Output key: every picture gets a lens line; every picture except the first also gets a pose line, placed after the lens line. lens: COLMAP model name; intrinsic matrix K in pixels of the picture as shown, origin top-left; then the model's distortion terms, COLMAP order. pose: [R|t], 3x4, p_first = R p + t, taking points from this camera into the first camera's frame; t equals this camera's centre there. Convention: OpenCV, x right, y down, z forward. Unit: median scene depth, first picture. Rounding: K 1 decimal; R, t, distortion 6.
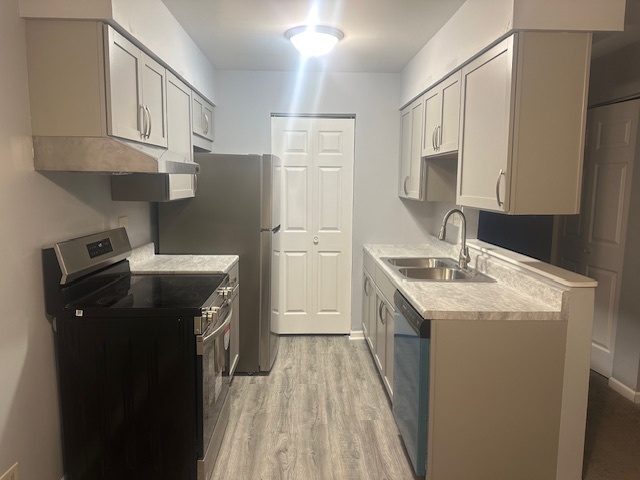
lens RADIAL K [[442.4, 0, 319.8], [0, 442.4, 237.9], [0, 0, 1]] dist [0.034108, -0.027188]
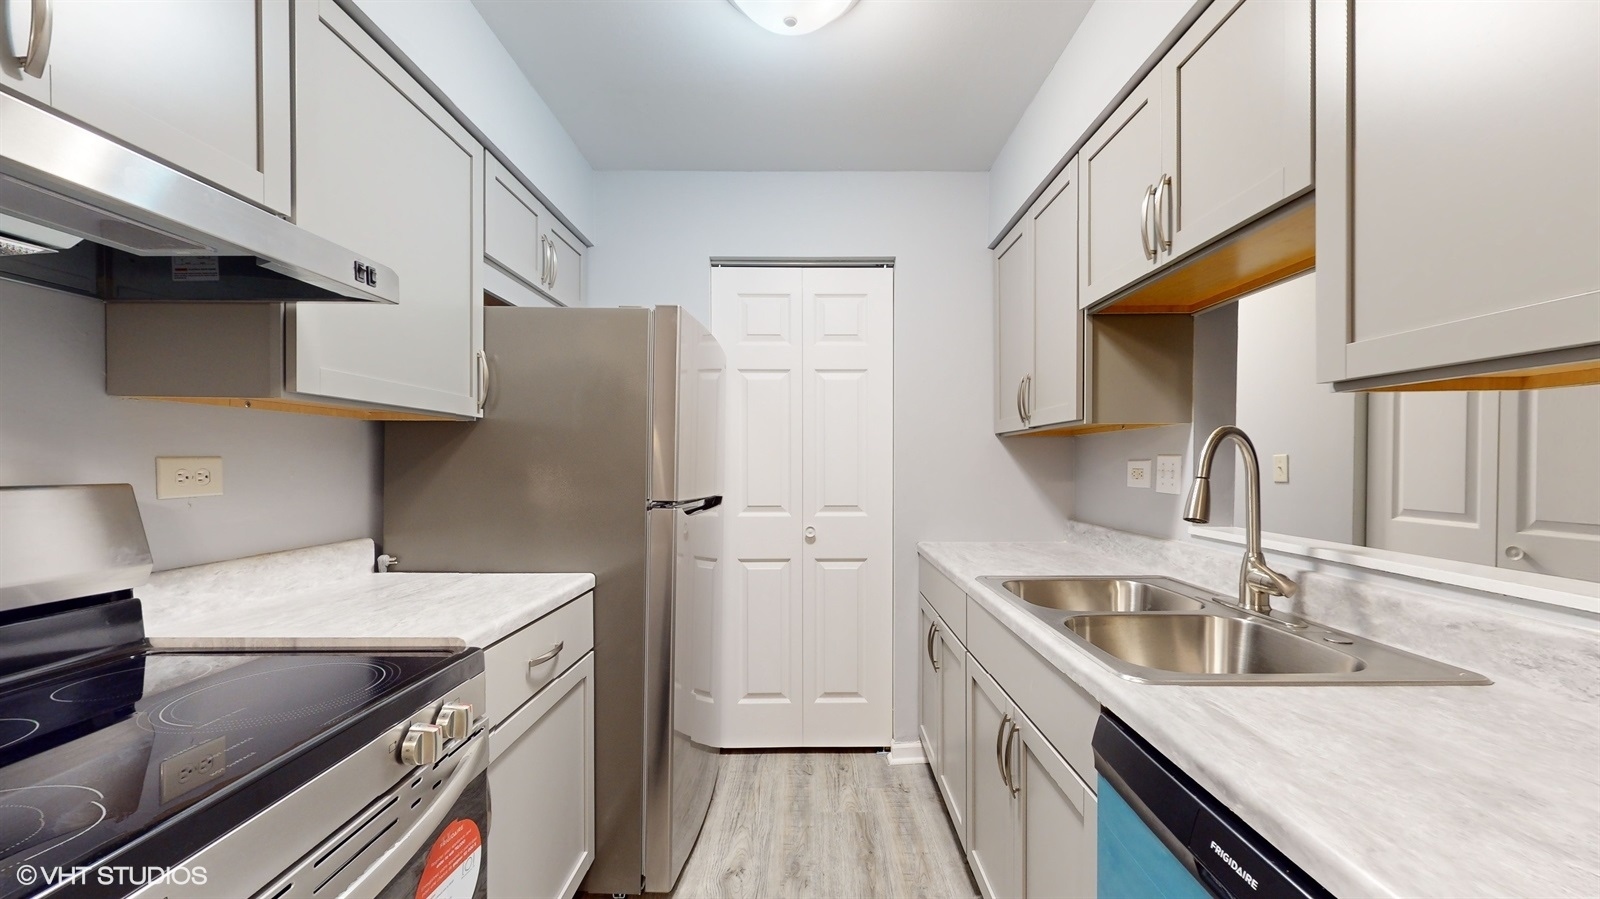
lens RADIAL K [[590.0, 0, 804.4], [0, 590.0, 500.9], [0, 0, 1]] dist [0.000759, -0.000188]
pose [[0.999090, -0.009879, -0.041491, 0.011173], [0.007426, 0.998238, -0.058871, 0.007934], [0.041999, 0.058510, 0.997403, 0.438815]]
